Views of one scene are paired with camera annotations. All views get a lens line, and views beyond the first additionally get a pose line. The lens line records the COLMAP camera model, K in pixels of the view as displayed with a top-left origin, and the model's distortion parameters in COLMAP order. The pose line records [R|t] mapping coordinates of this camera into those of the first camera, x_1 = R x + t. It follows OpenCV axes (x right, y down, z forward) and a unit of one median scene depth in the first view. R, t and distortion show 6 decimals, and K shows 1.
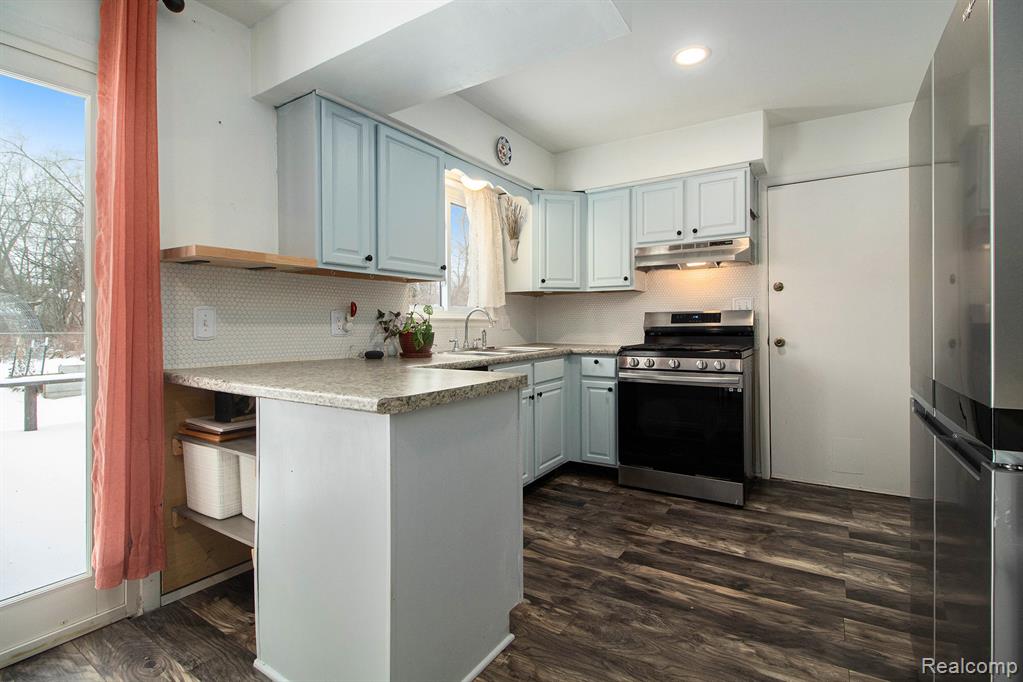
lens RADIAL K [[478.8, 0, 510.4], [0, 478.8, 335.2], [0, 0, 1]] dist [-0.019766, -0.004365]
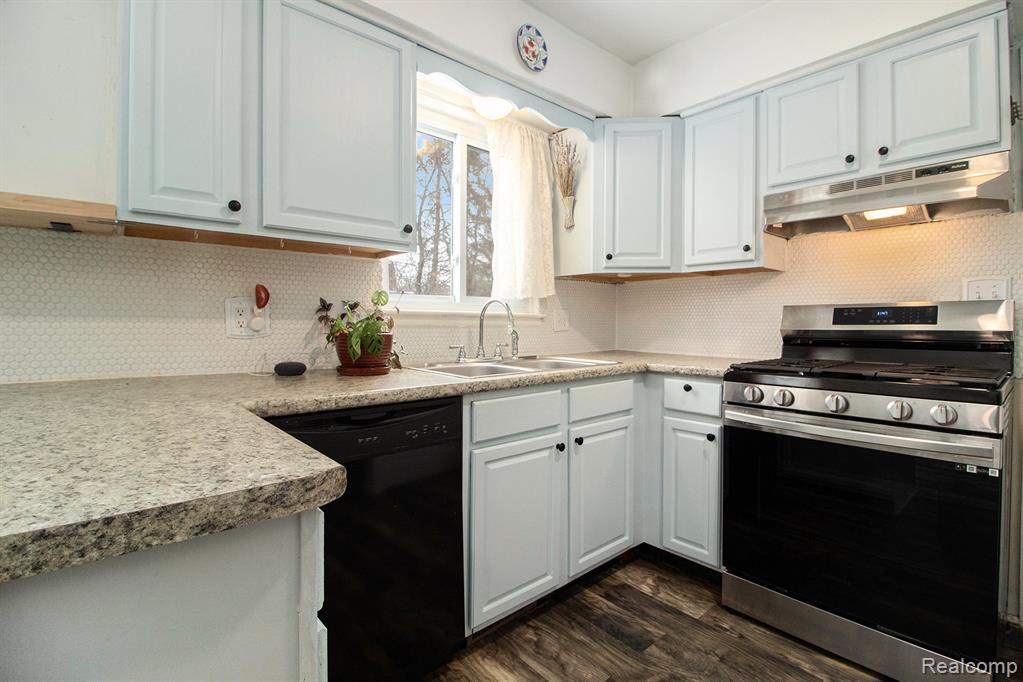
lens RADIAL K [[478.8, 0, 512.5], [0, 478.8, 330.1], [0, 0, 1]] dist [-0.019766, -0.004365]
pose [[0.961906, 0.014981, -0.272968, 0.133006], [-0.017010, 0.999842, -0.005069, -0.009422], [0.272849, 0.009519, 0.962010, 0.377598]]
